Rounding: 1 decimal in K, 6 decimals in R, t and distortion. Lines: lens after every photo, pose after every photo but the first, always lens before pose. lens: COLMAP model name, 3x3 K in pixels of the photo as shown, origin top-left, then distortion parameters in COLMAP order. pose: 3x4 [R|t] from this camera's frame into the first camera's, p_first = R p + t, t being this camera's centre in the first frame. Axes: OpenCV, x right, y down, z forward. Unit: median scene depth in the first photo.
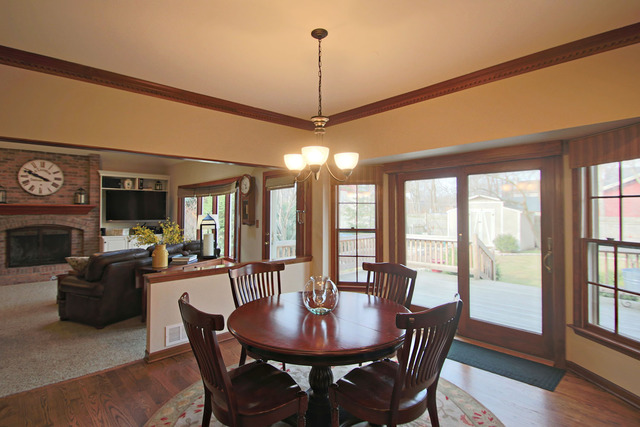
lens RADIAL K [[336.3, 0, 309.1], [0, 336.3, 203.7], [0, 0, 1]] dist [-0.001868, -0.001205]
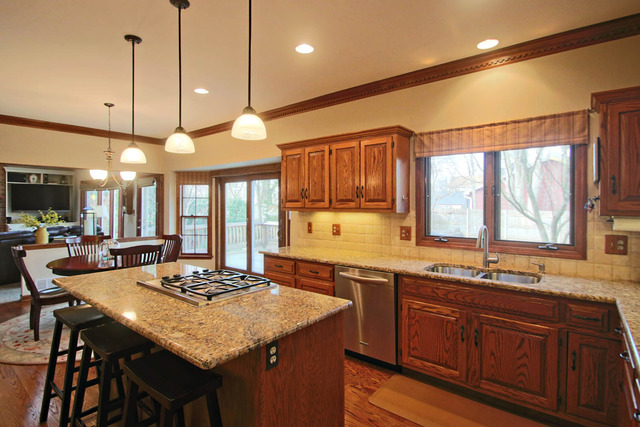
lens RADIAL K [[336.3, 0, 309.1], [0, 336.3, 203.7], [0, 0, 1]] dist [-0.001868, -0.001205]
pose [[0.991055, 0.002477, 0.133430, 0.271538], [-0.006226, 0.999597, 0.027690, -0.012189], [-0.133308, -0.028273, 0.990671, -0.297122]]
